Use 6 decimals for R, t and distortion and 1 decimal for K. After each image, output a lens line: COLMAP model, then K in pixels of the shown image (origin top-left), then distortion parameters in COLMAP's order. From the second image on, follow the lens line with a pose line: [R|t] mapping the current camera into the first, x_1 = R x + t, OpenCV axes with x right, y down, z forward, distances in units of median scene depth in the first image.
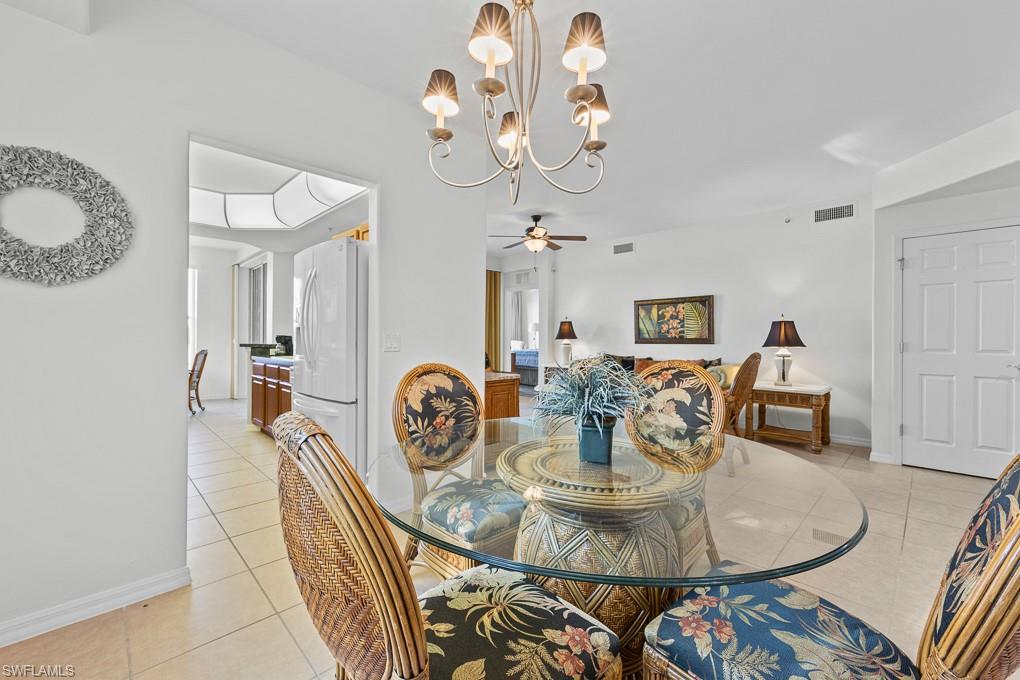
lens RADIAL K [[411.7, 0, 508.6], [0, 411.7, 334.4], [0, 0, 1]] dist [-0.002910, -0.000544]
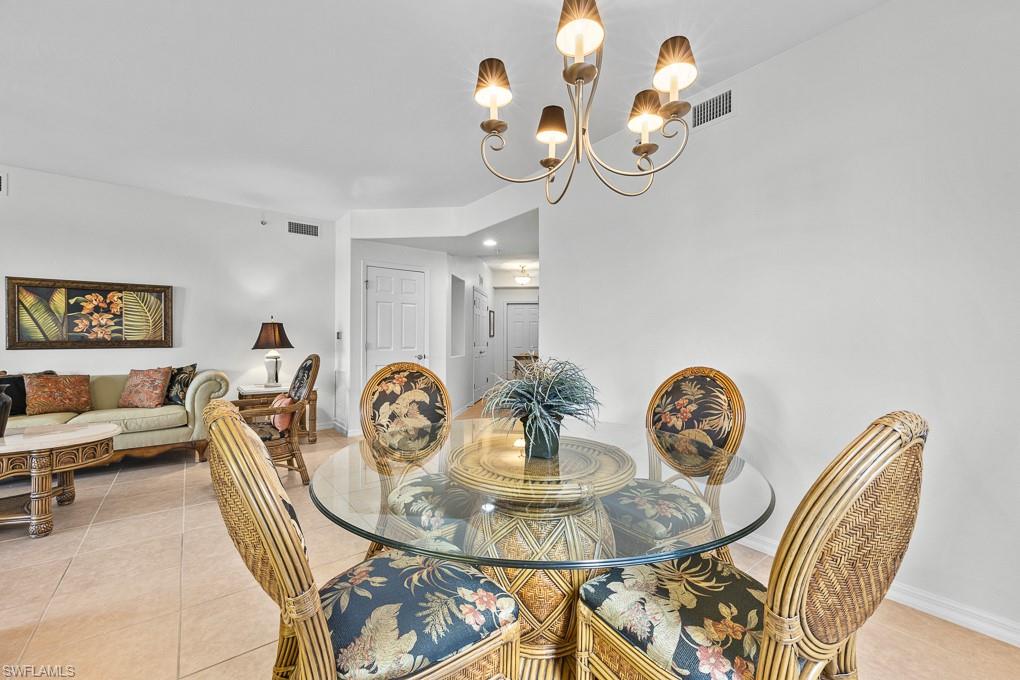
lens RADIAL K [[411.7, 0, 514.1], [0, 411.7, 337.5], [0, 0, 1]] dist [-0.002910, -0.000544]
pose [[0.098155, 0.001727, 0.995170, -0.271408], [-0.006945, 0.999975, -0.001050, 0.000301], [-0.995147, -0.006809, 0.098164, 0.305423]]
